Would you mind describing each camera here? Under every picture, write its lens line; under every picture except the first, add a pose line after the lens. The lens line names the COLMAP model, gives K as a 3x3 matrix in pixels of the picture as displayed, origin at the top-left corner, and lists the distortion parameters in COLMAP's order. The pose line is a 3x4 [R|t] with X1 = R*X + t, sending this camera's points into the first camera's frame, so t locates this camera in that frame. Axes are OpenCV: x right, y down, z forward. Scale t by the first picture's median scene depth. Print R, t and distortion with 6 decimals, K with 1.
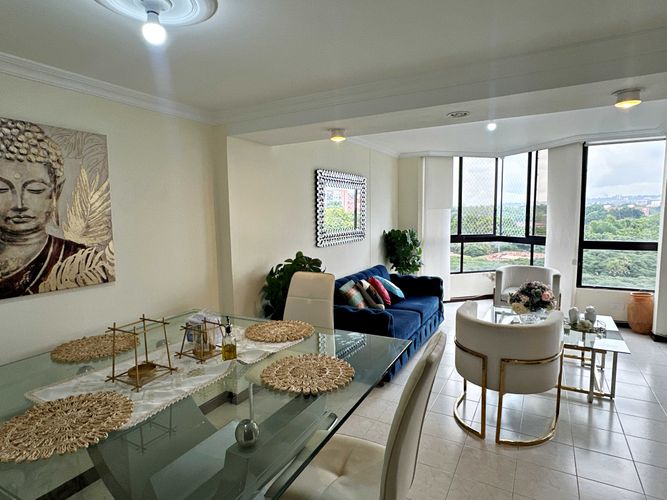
lens RADIAL K [[368.9, 0, 338.2], [0, 368.9, 250.2], [0, 0, 1]] dist [-0.001482, 0.000453]
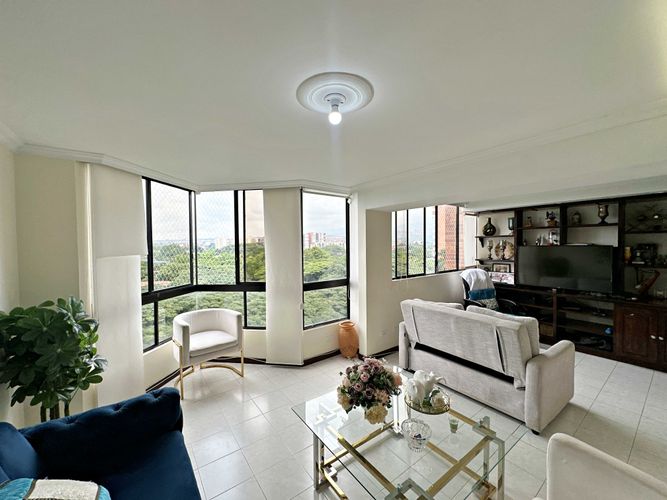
lens RADIAL K [[269.4, 0, 337.1], [0, 269.4, 249.6], [0, 0, 1]] dist [0.000278, 0.000081]
pose [[0.409497, -0.011426, 0.912240, 0.014966], [0.102581, 0.994157, -0.033596, -0.073756], [-0.906526, 0.107336, 0.408276, 0.521314]]
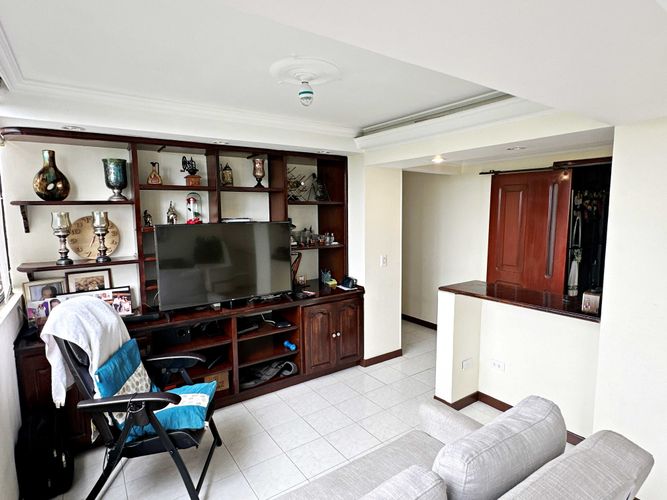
lens RADIAL K [[368.9, 0, 333.0], [0, 368.9, 253.0], [0, 0, 1]] dist [-0.001482, 0.000453]
pose [[-0.892356, -0.025685, 0.450601, 0.572757], [0.071838, 0.977569, 0.197987, -0.102107], [-0.445579, 0.209045, -0.870494, 0.692507]]
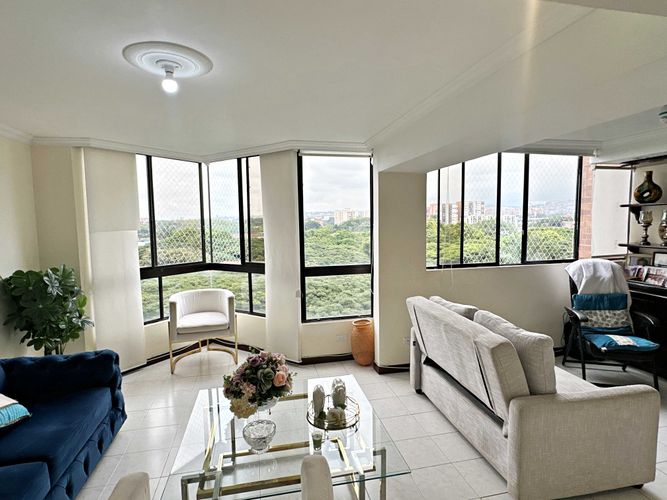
lens RADIAL K [[368.9, 0, 334.8], [0, 368.9, 249.4], [0, 0, 1]] dist [-0.001482, 0.000453]
pose [[0.751121, -0.050694, 0.658215, 0.139136], [0.074651, 0.997174, -0.008387, -0.046947], [-0.655930, 0.055436, 0.752783, 0.271340]]
